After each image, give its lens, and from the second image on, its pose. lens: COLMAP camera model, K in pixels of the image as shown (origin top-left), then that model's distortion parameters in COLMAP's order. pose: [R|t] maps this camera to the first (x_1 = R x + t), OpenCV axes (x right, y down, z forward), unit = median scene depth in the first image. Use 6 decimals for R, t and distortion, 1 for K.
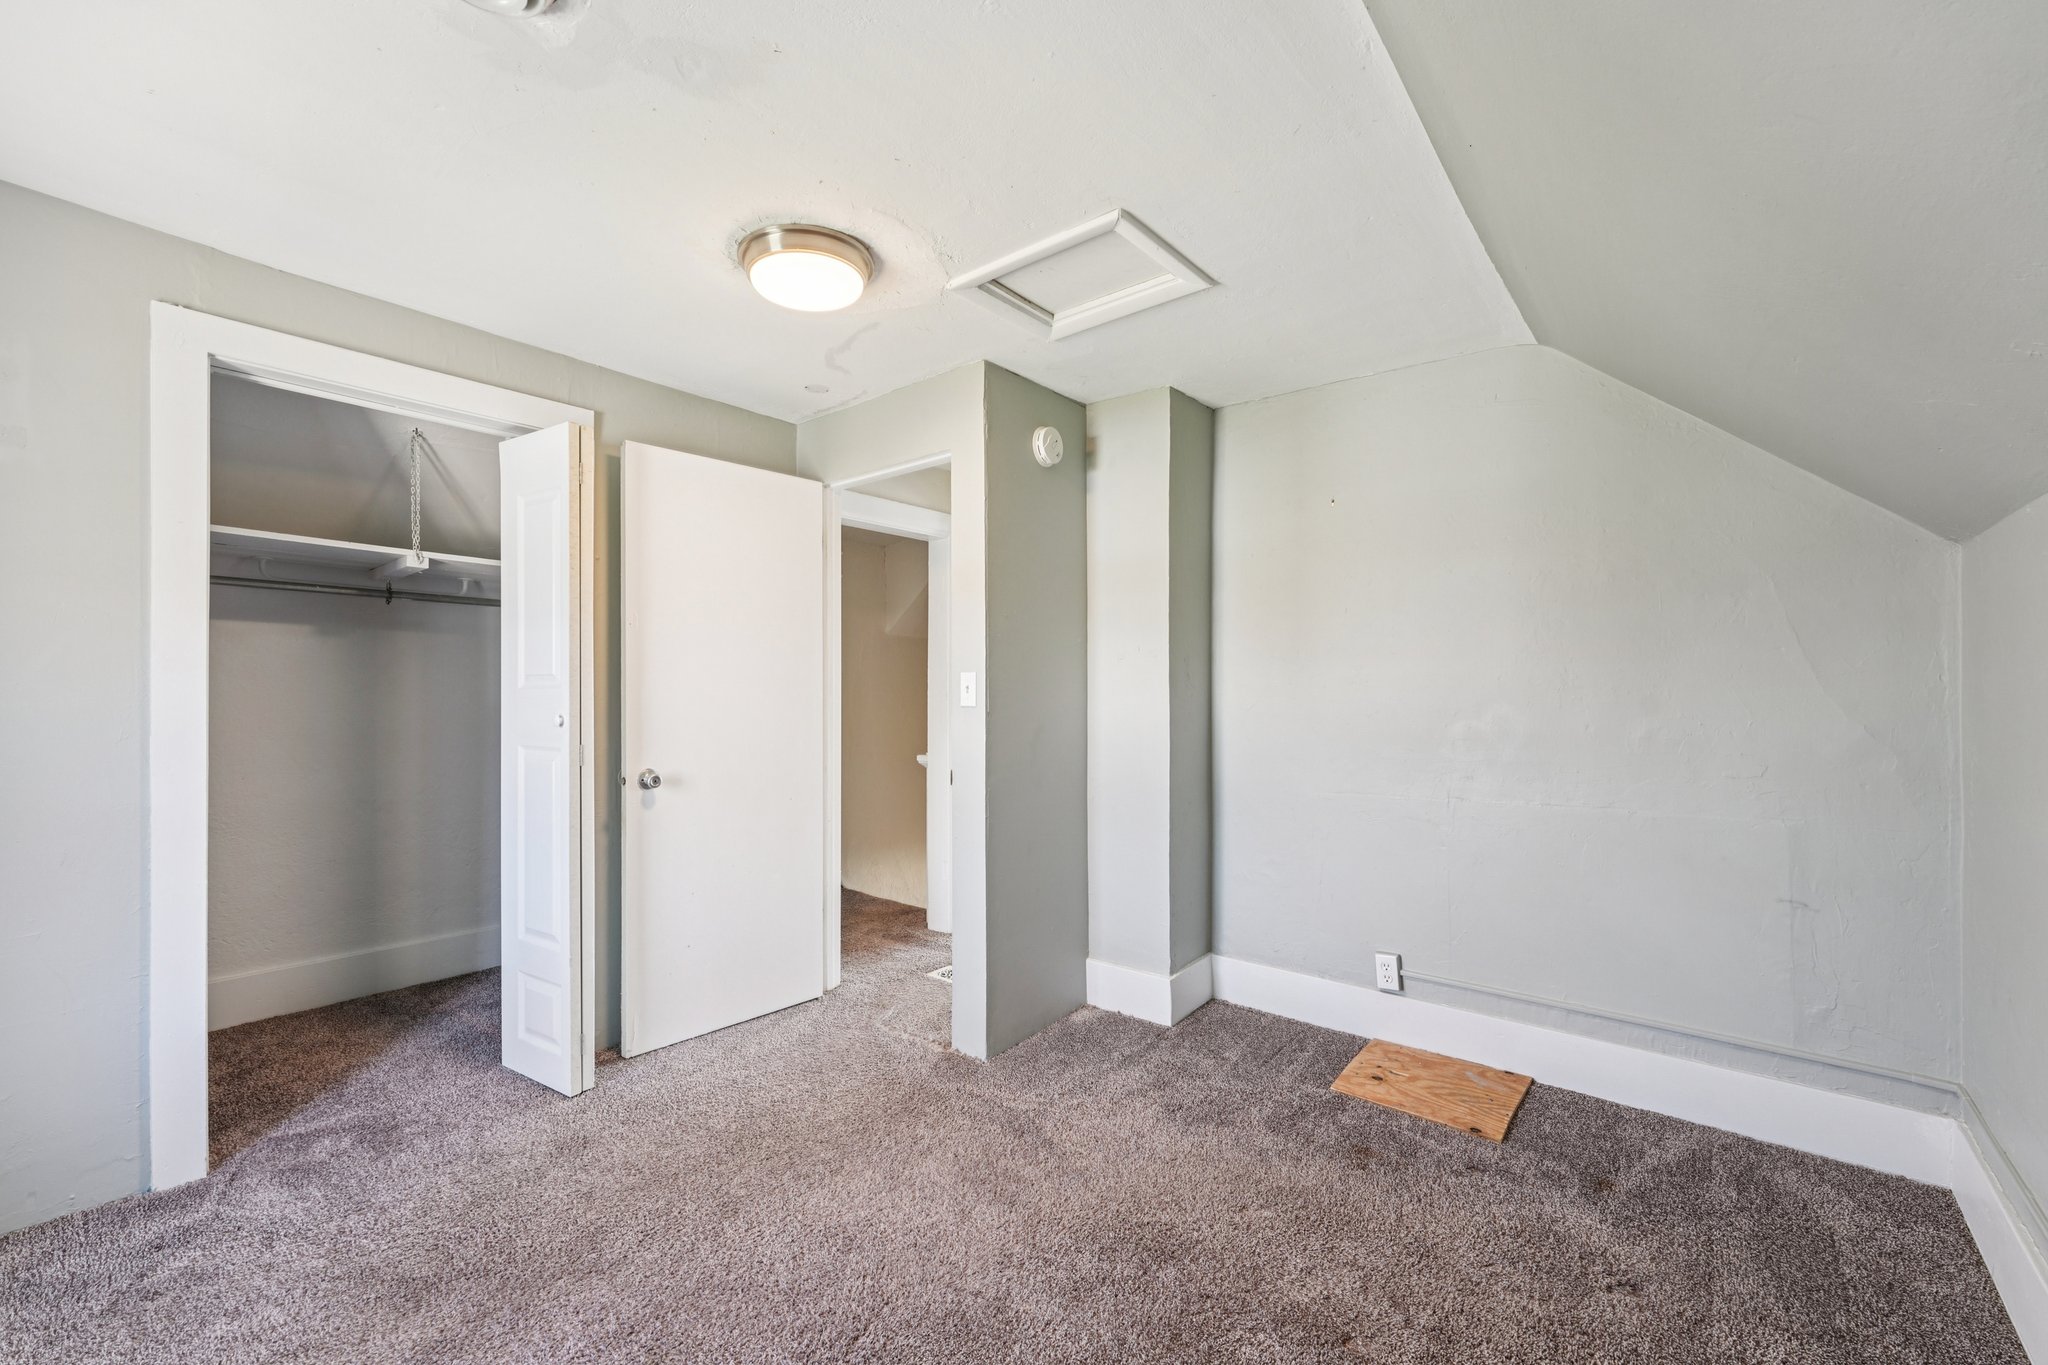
lens RADIAL K [[829.8, 0, 1029.6], [0, 829.8, 688.9], [0, 0, 1]] dist [-0.006653, 0.001148]
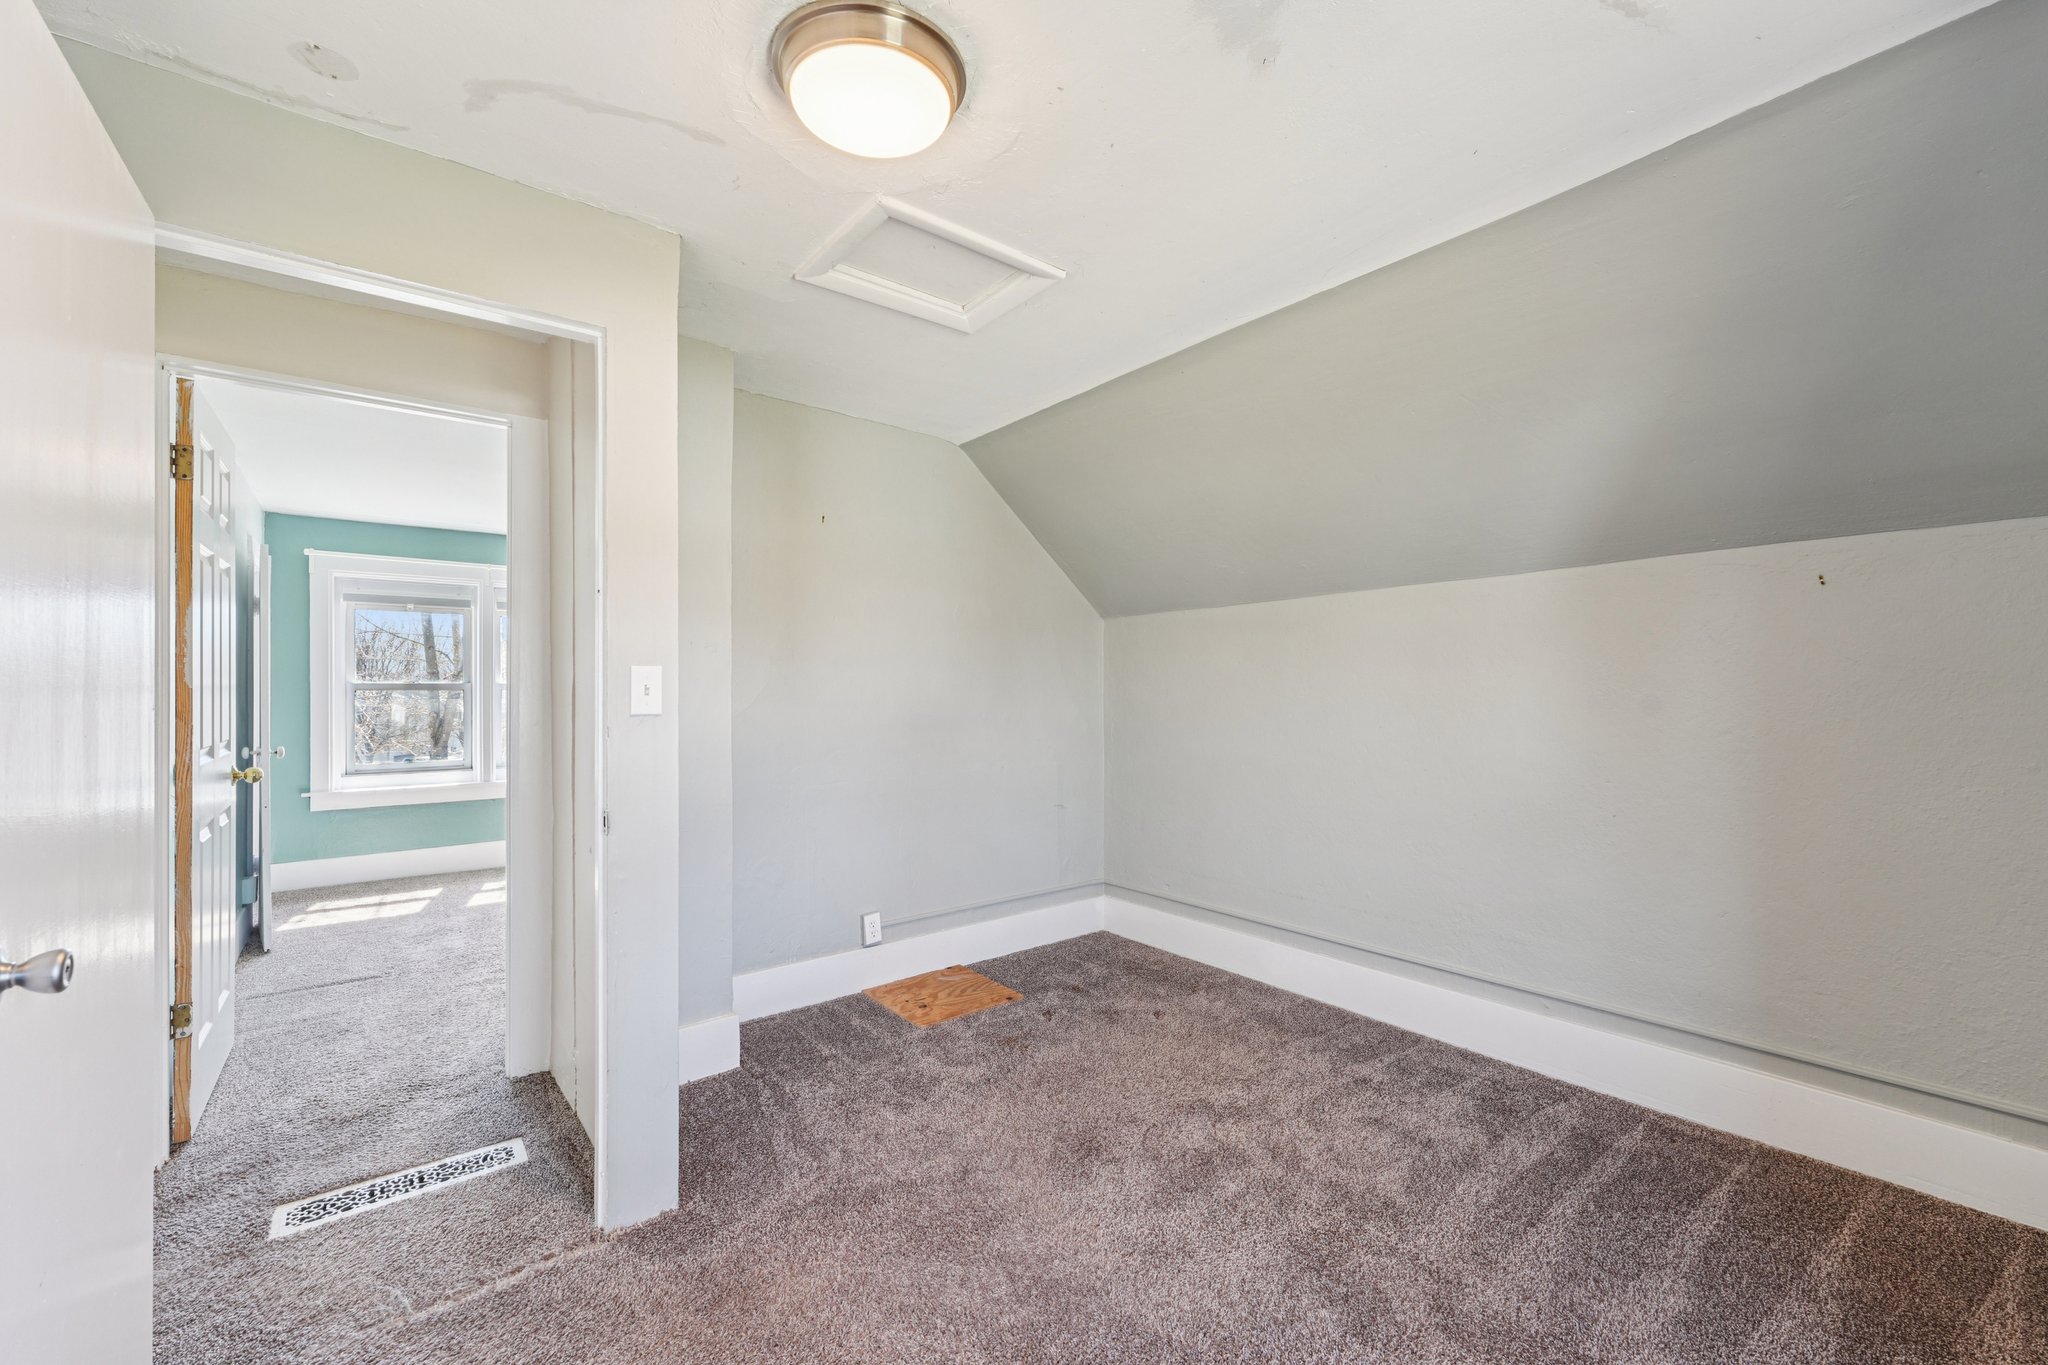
lens RADIAL K [[829.8, 0, 1034.1], [0, 829.8, 683.2], [0, 0, 1]] dist [-0.006653, 0.001148]
pose [[0.199215, 0.002852, 0.979952, -0.733535], [0.000694, 0.999995, -0.003052, -0.003853], [-0.979956, 0.001288, 0.199212, 0.581328]]
